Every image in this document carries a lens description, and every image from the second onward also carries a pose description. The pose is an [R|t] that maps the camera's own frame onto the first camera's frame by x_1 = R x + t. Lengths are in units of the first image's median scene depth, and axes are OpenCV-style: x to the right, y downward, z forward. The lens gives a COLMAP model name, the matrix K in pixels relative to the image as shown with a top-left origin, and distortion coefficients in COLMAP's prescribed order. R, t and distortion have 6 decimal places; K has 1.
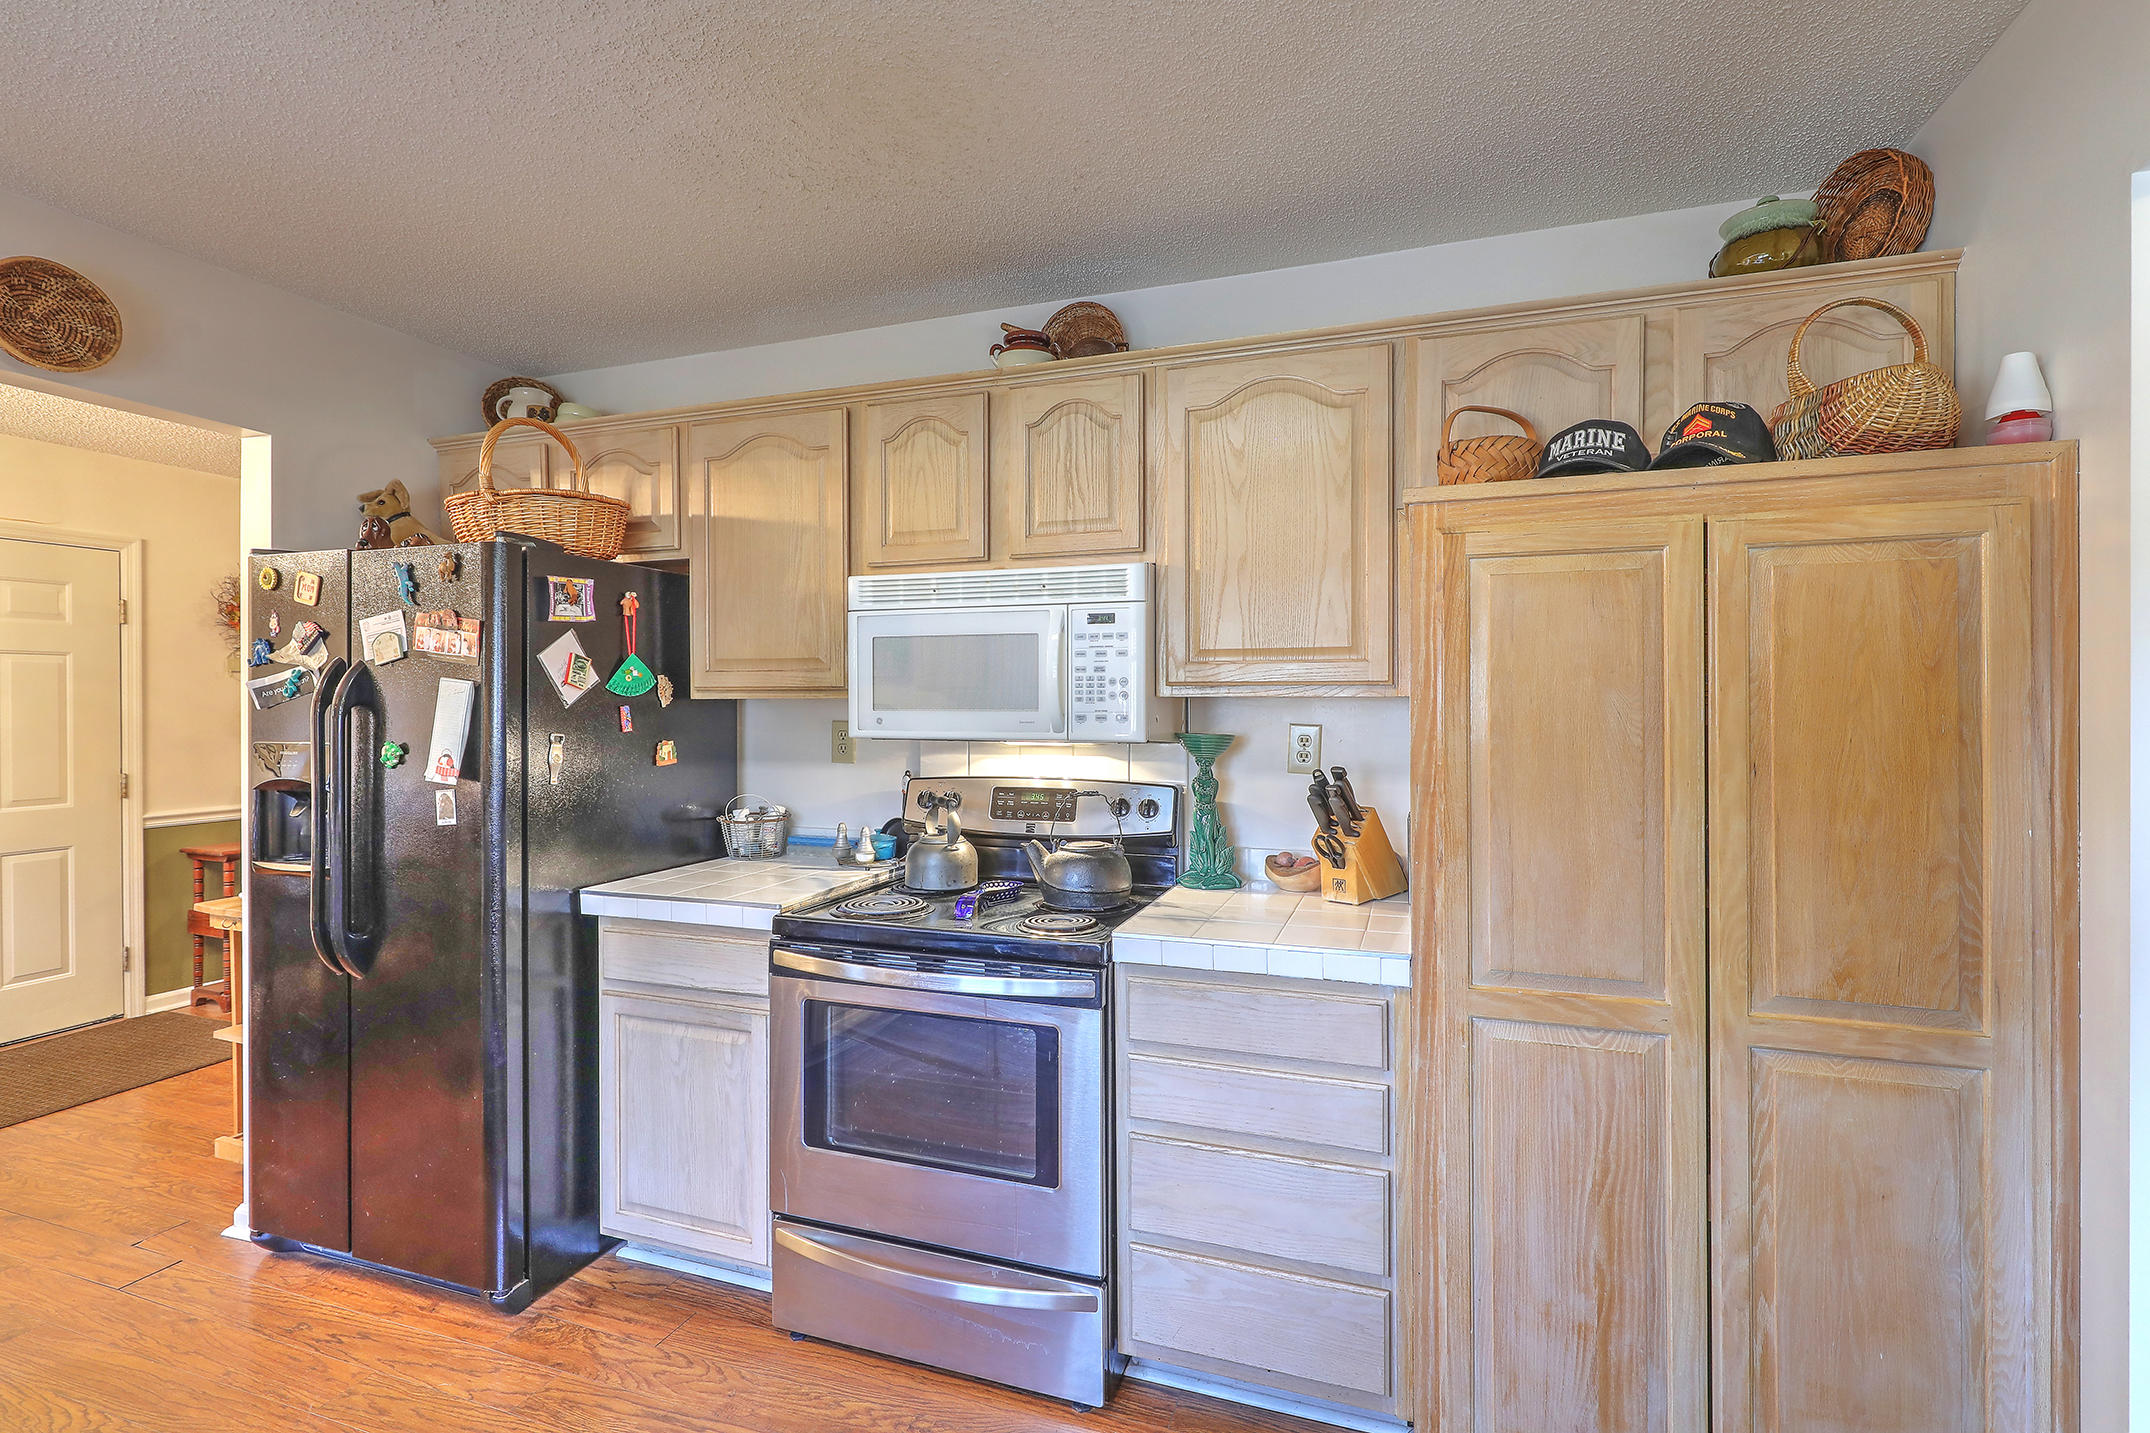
lens RADIAL K [[978.3, 0, 1085.6], [0, 978.3, 710.0], [0, 0, 1]] dist [0.003802, 0.000136]
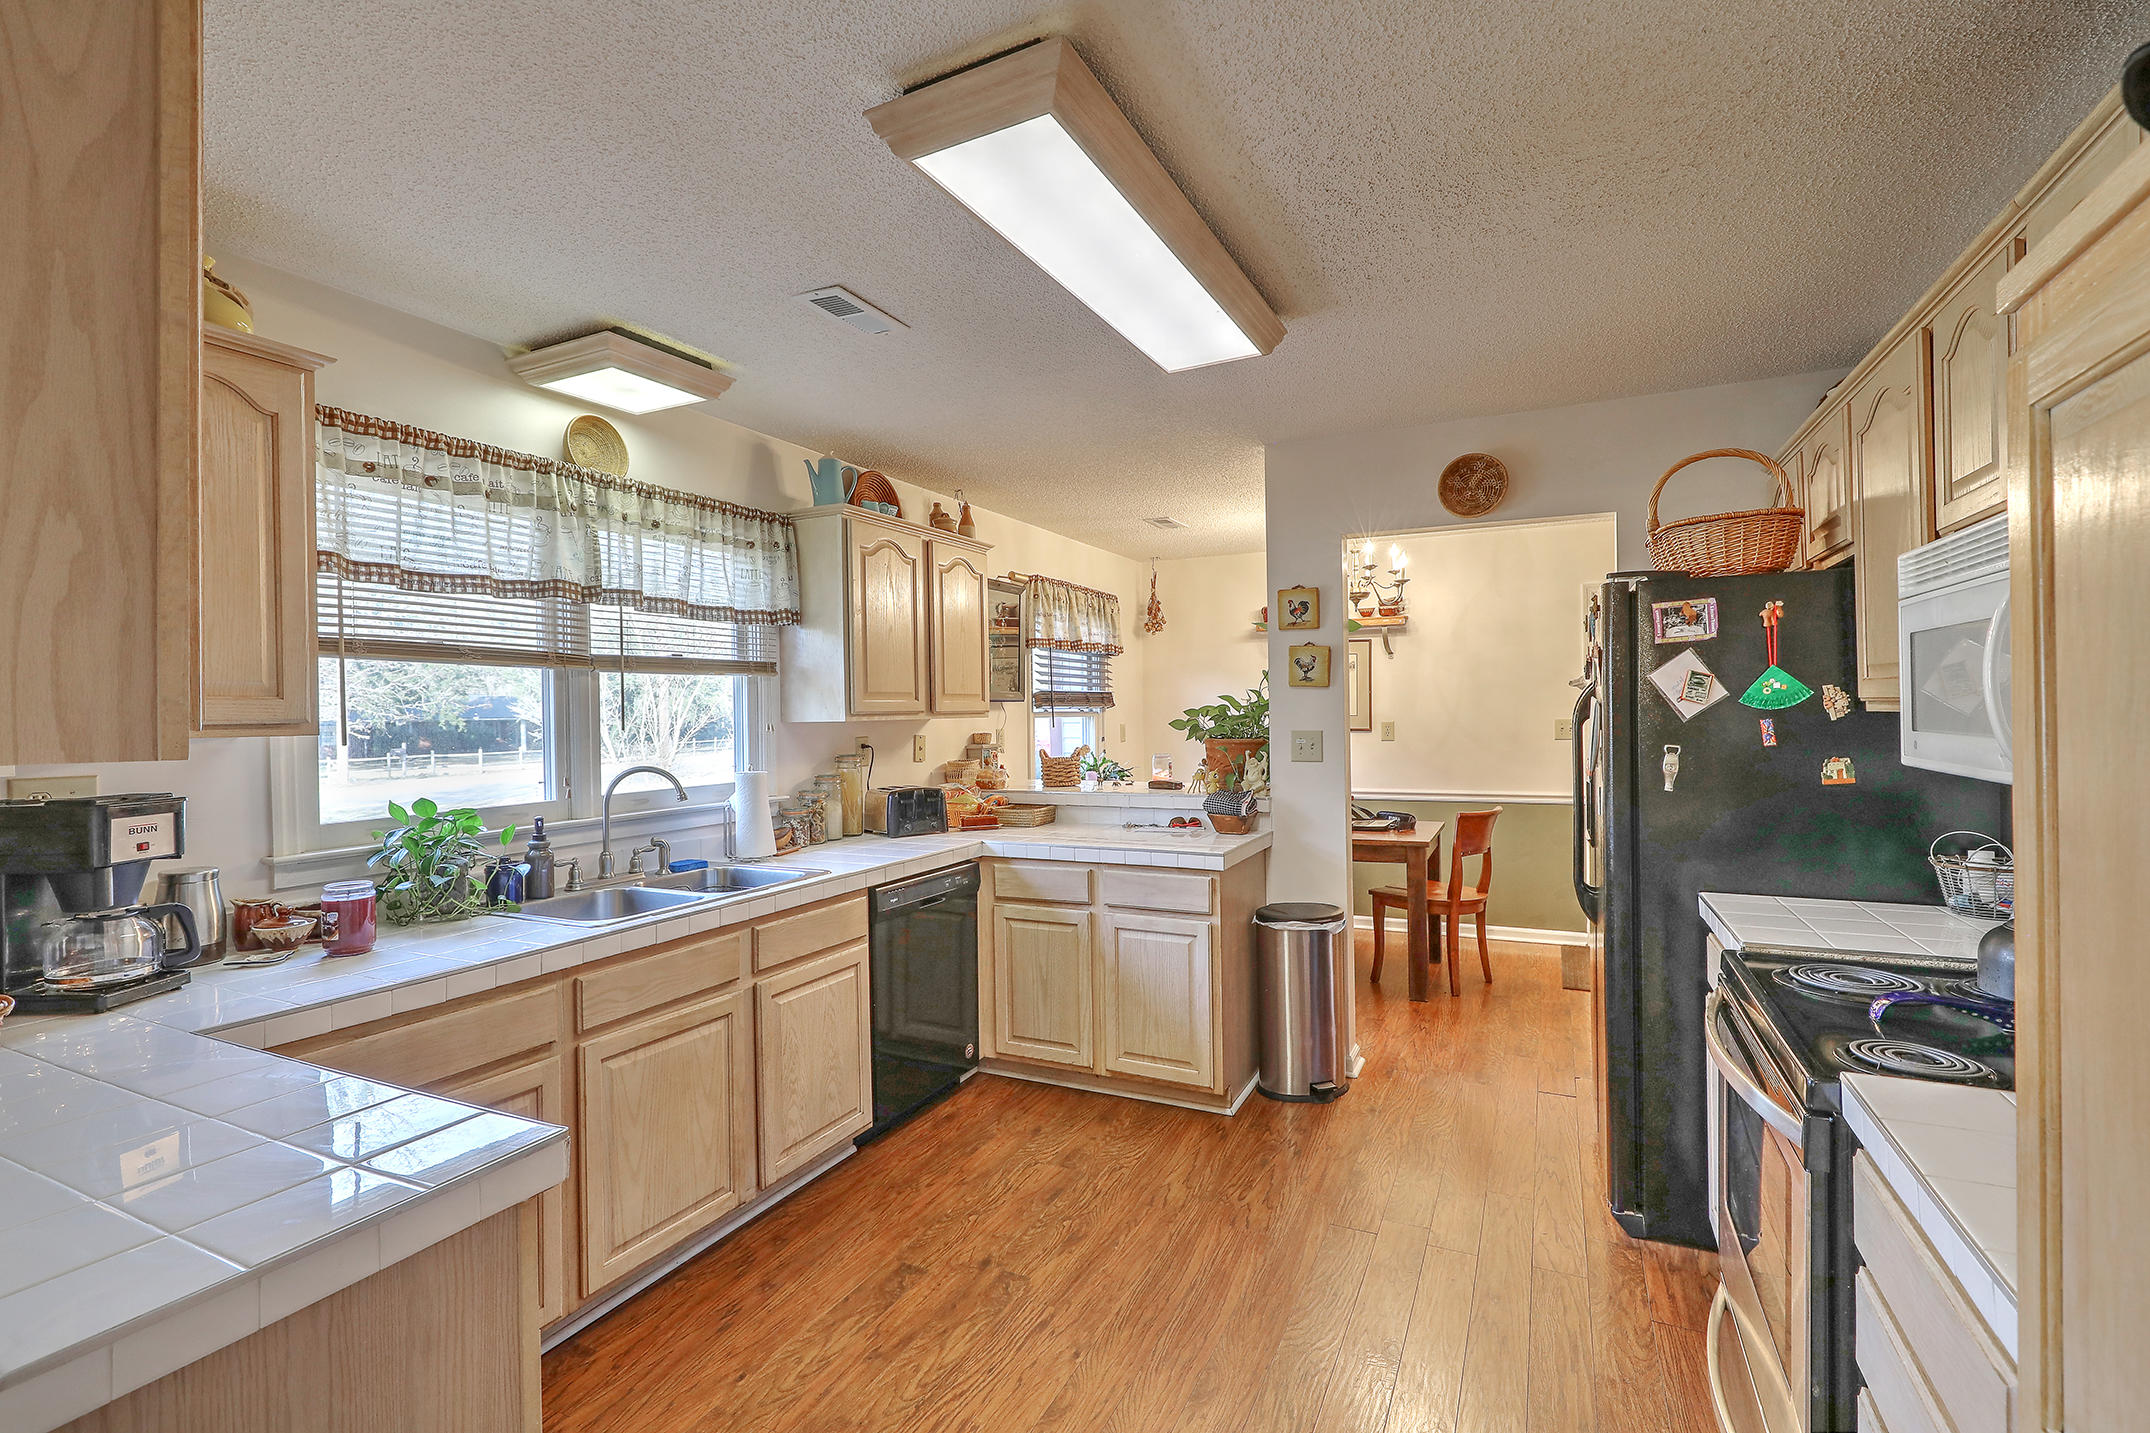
lens RADIAL K [[978.3, 0, 1085.6], [0, 978.3, 710.0], [0, 0, 1]] dist [0.003802, 0.000136]
pose [[-0.110811, 0.006839, -0.993818, 0.610508], [0.008042, 0.999950, 0.005984, -0.025742], [0.993809, -0.007329, -0.110861, 0.452635]]
